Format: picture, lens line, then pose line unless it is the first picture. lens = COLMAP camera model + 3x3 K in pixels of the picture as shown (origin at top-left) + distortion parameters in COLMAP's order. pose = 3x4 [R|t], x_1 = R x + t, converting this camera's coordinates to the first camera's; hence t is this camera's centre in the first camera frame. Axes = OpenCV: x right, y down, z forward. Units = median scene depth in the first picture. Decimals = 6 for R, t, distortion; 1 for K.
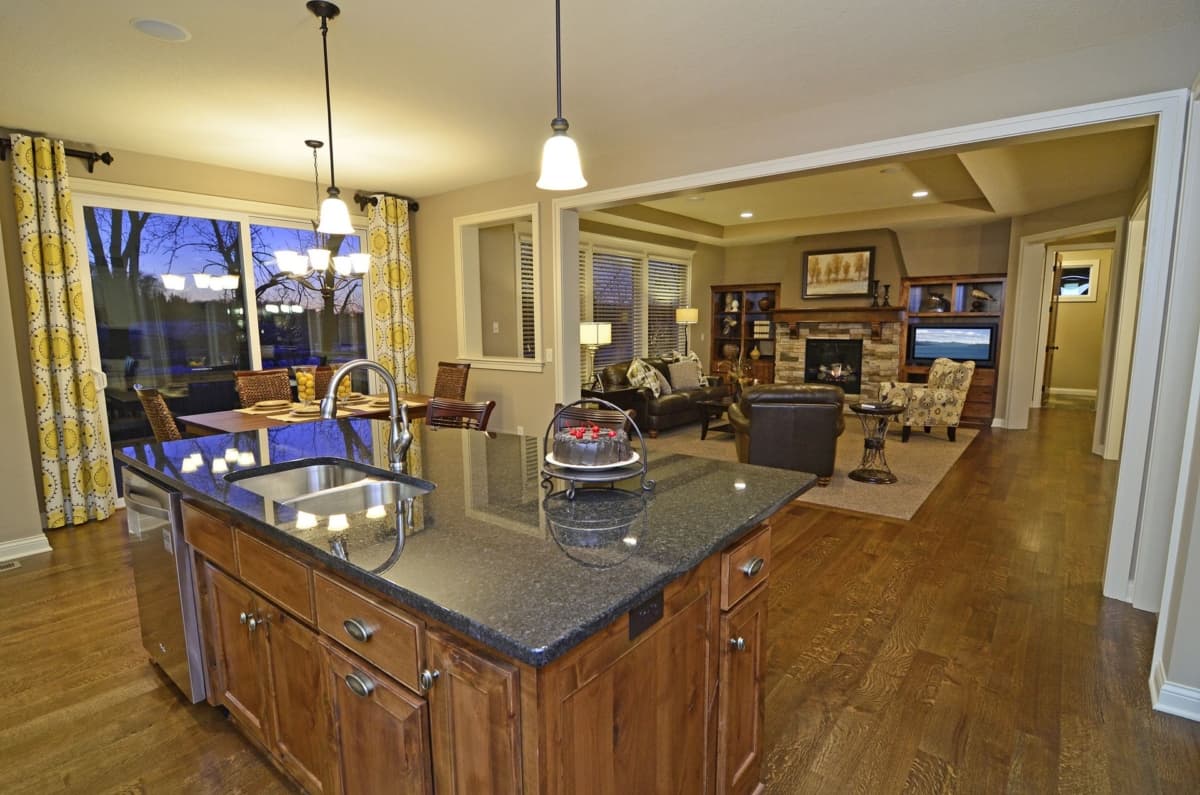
lens RADIAL K [[585.0, 0, 598.9], [0, 585.0, 404.9], [0, 0, 1]] dist [-0.024648, -0.000220]
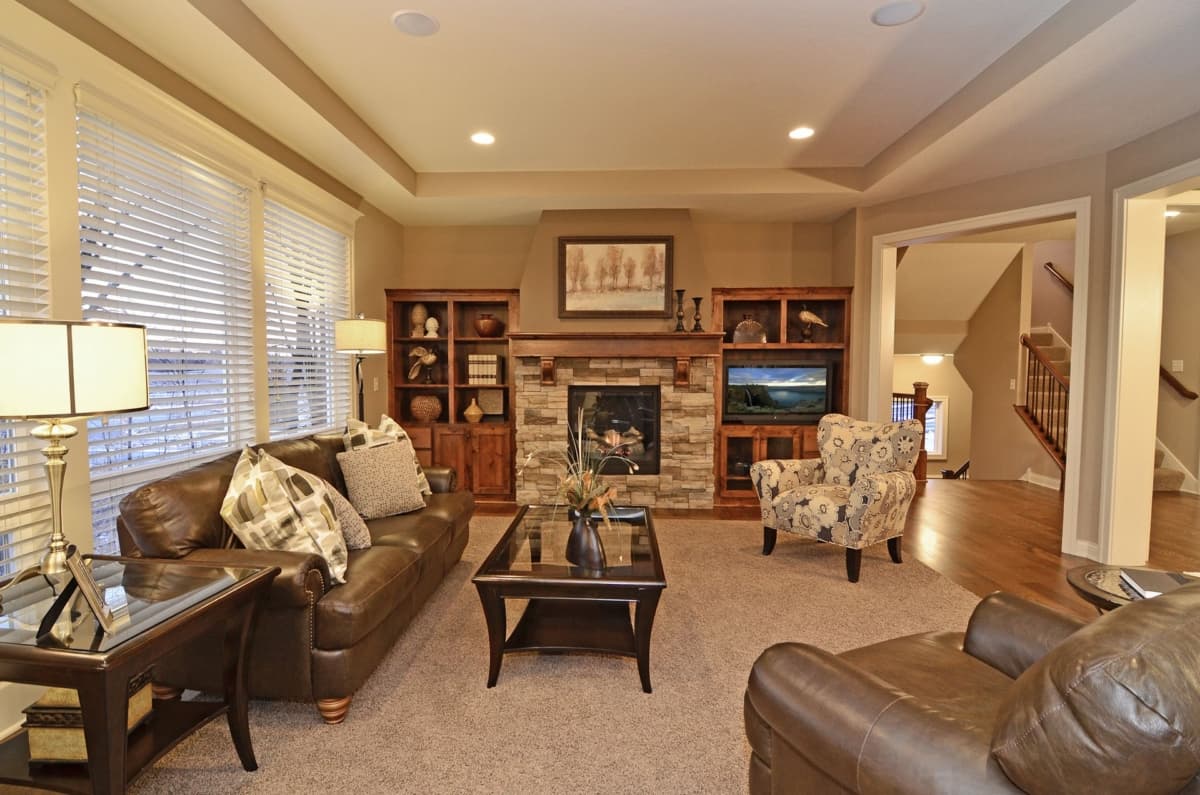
lens RADIAL K [[603.8, 0, 585.4], [0, 603.8, 403.0], [0, 0, 1]] dist [-0.008590, -0.008018]
pose [[0.811844, -0.024965, 0.583341, 0.017647], [0.075217, 0.995232, -0.062087, -0.059905], [-0.579010, 0.094282, 0.809851, 0.528281]]
